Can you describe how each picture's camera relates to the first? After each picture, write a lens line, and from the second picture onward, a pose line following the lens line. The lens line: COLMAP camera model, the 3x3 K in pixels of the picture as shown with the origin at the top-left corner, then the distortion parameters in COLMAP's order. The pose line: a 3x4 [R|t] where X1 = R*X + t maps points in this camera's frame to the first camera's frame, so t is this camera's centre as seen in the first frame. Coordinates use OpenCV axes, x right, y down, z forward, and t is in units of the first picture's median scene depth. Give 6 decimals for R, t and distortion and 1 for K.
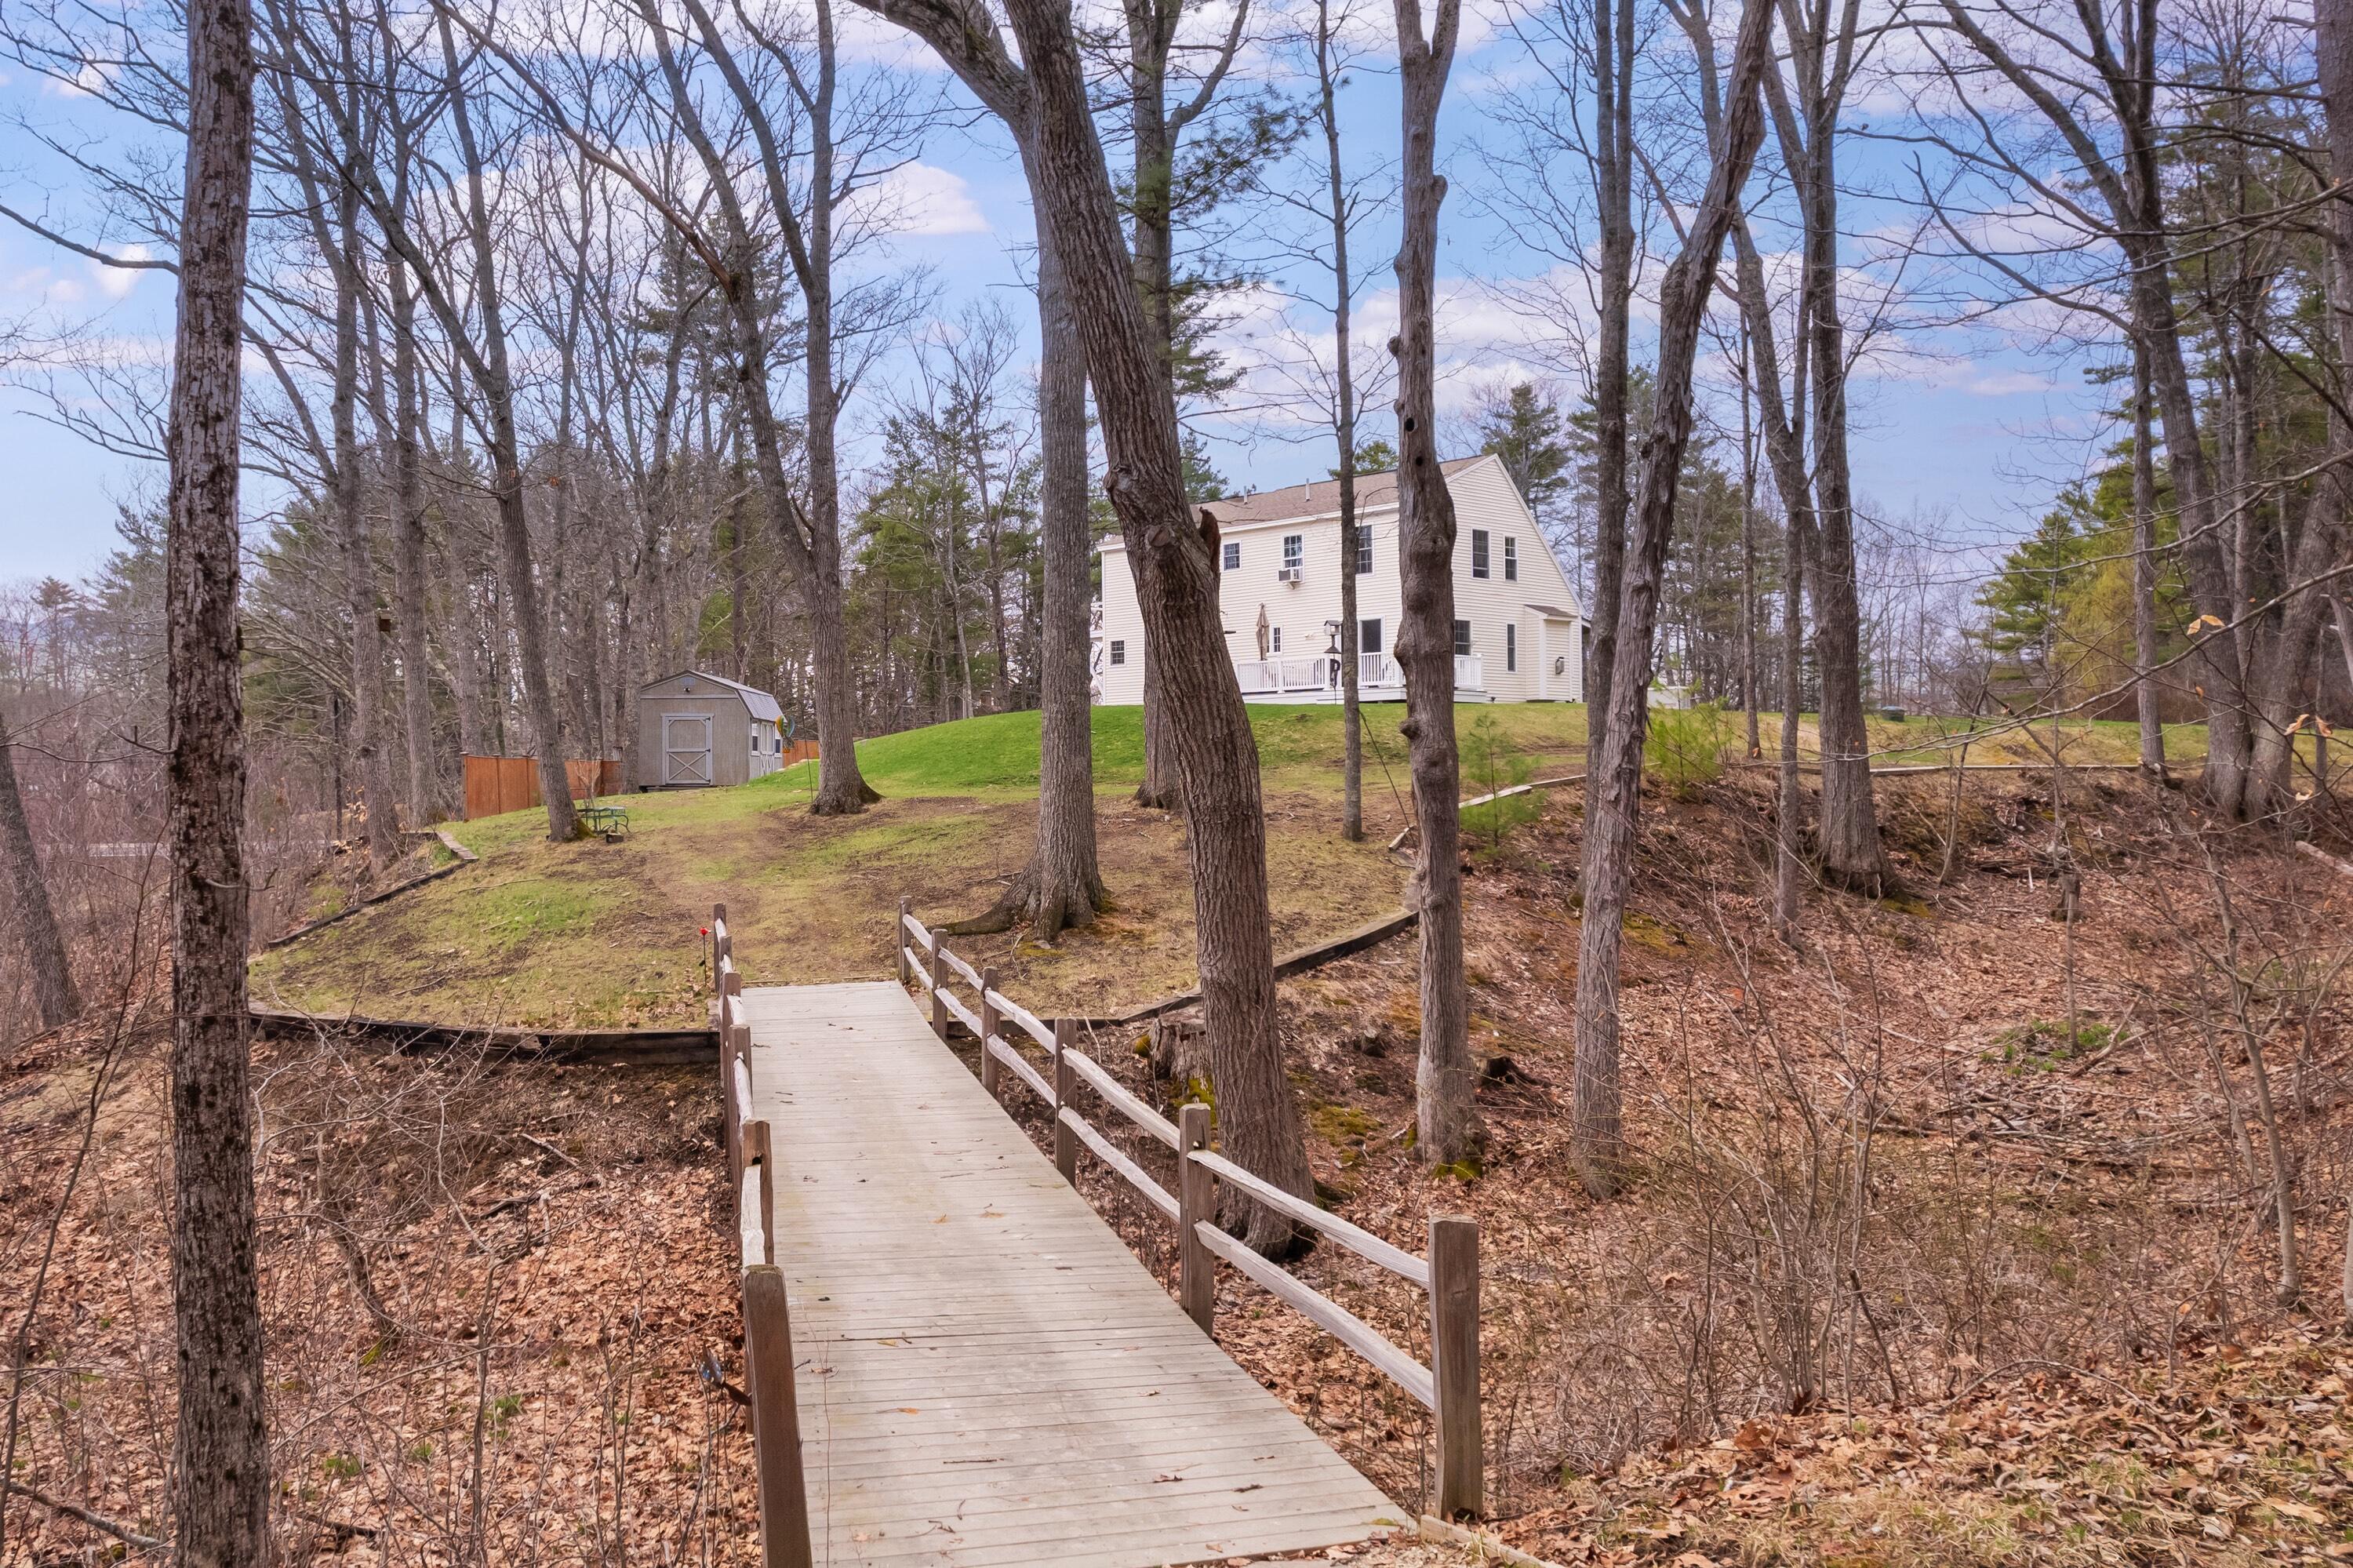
lens RADIAL K [[1508.4, 0, 1177.4], [0, 1508.4, 806.1], [0, 0, 1]] dist [0.004811, -0.061290]
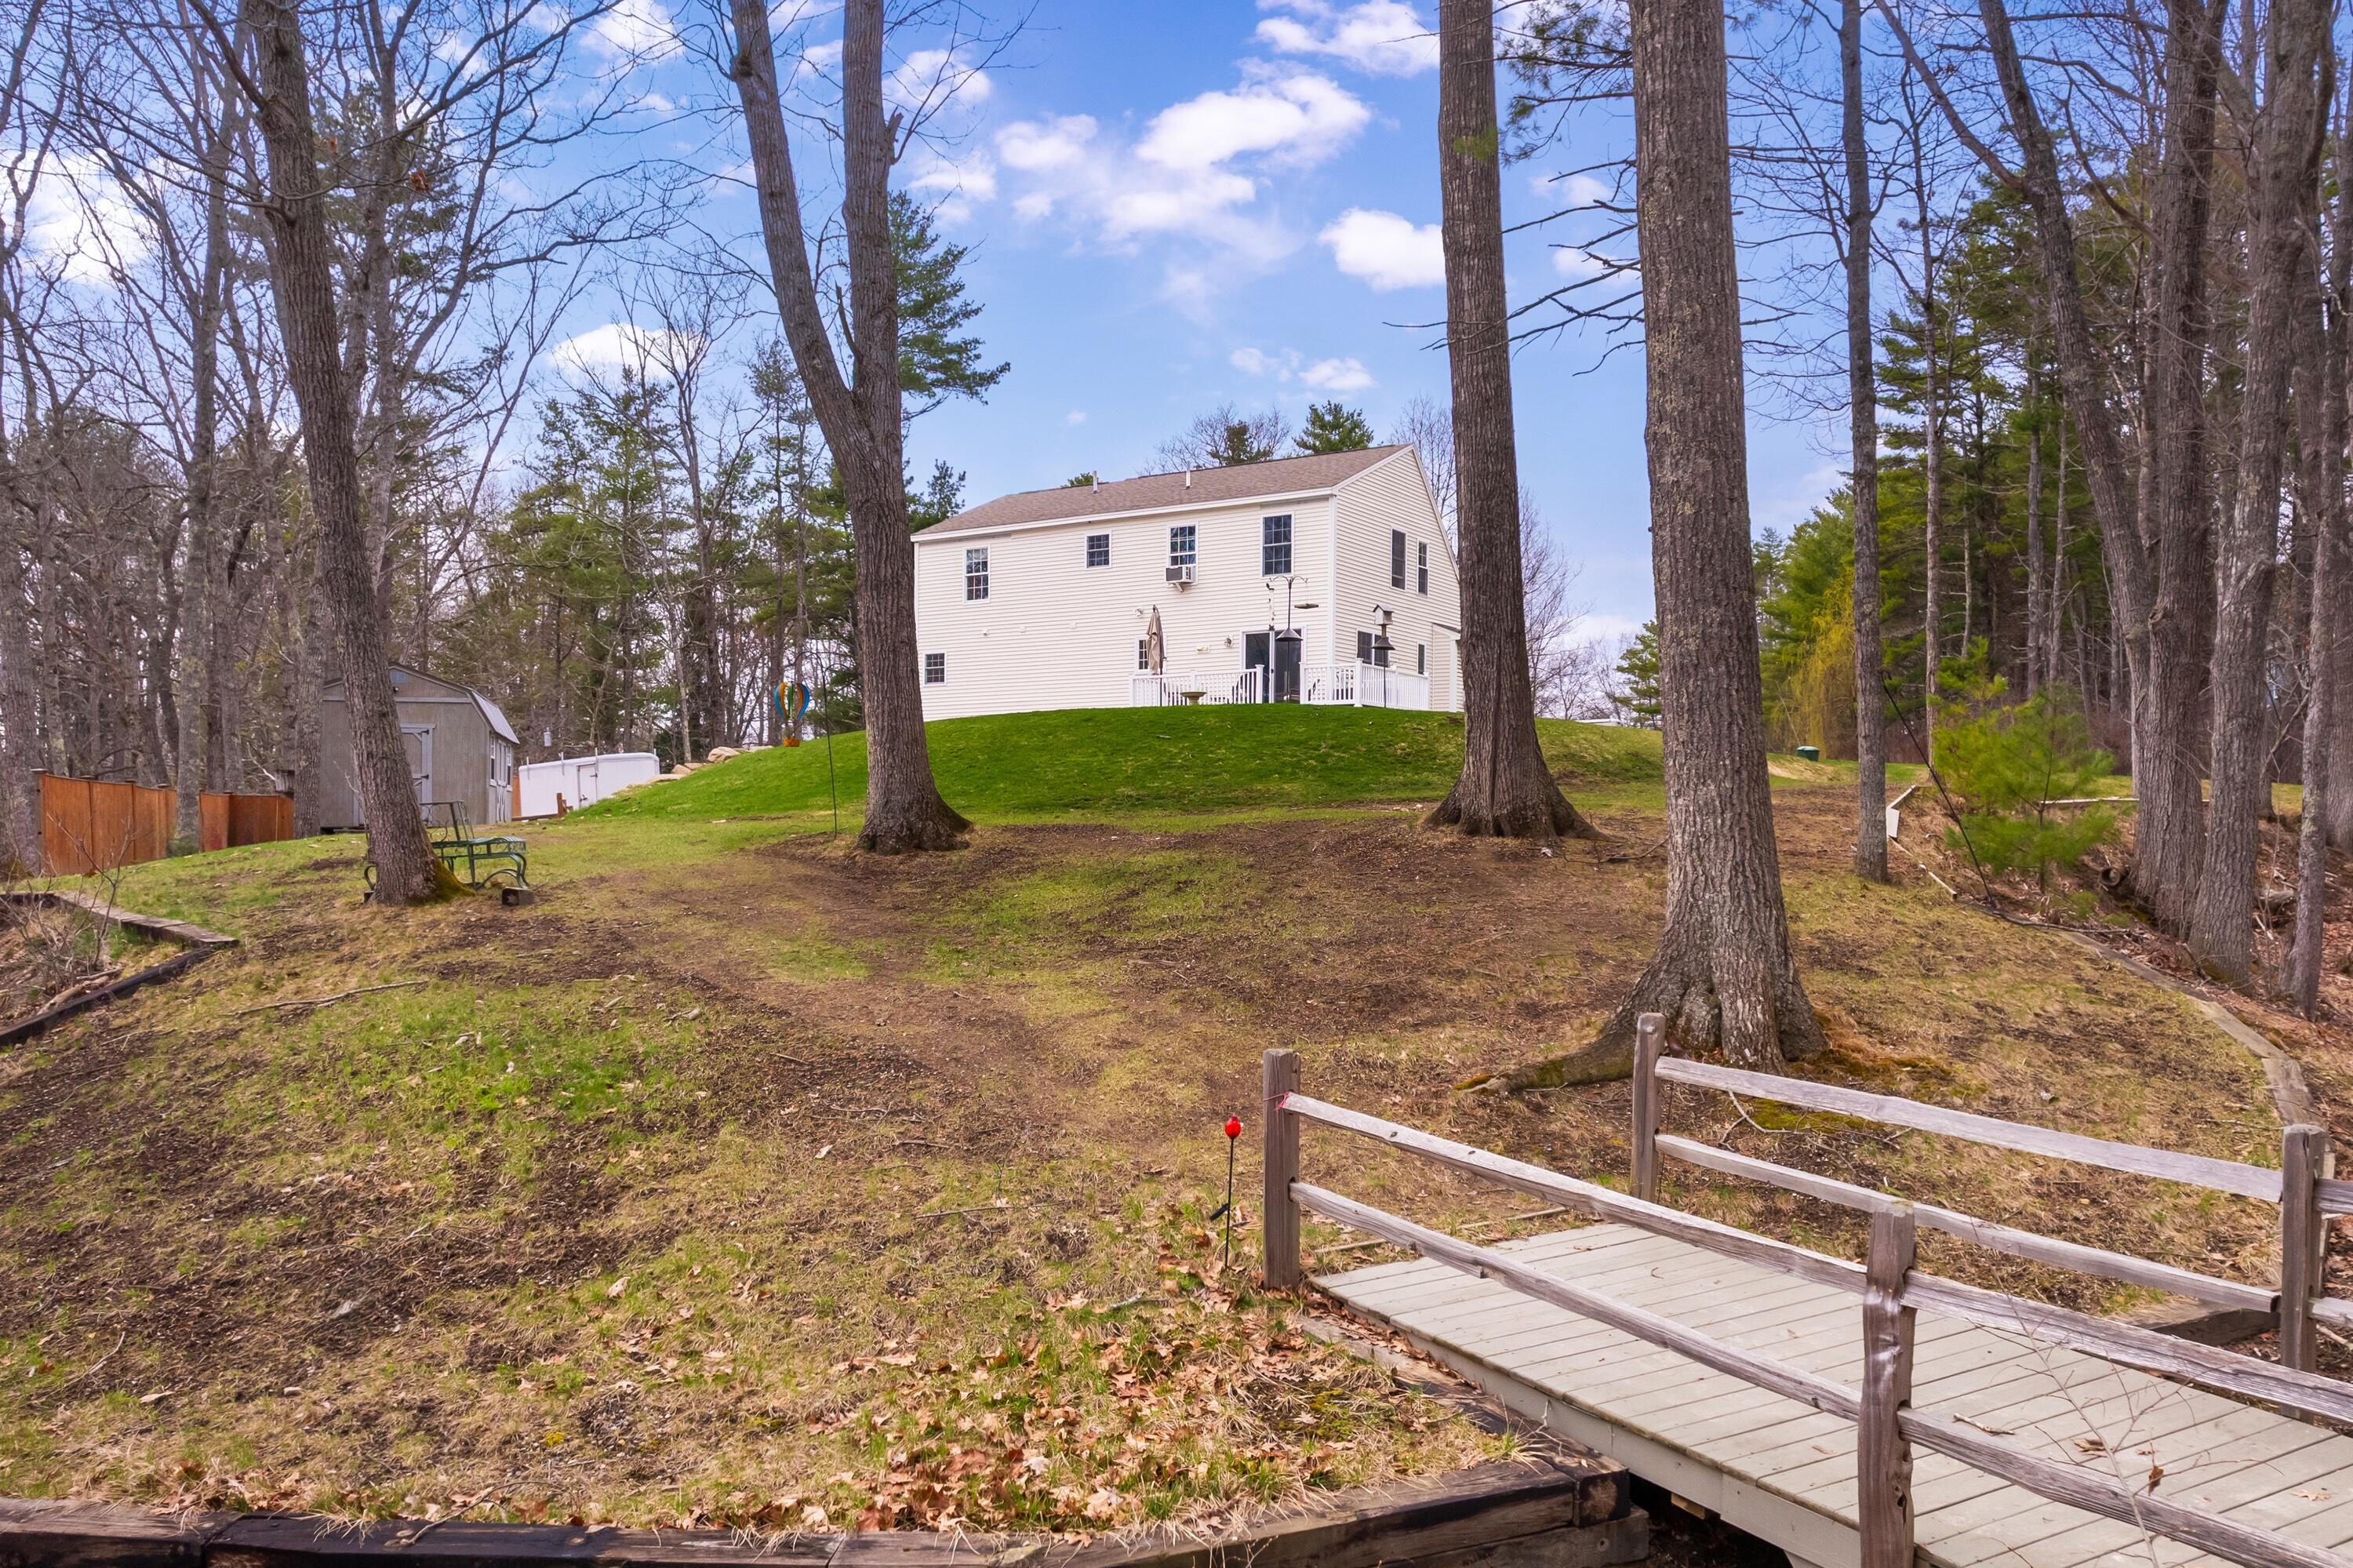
lens RADIAL K [[1508.4, 0, 1177.4], [0, 1508.4, 806.1], [0, 0, 1]] dist [0.004811, -0.061290]
pose [[0.963128, 0.003887, 0.269015, -0.115721], [0.007792, 0.999073, -0.042332, 0.005400], [-0.268930, 0.042867, 0.962205, 0.173601]]
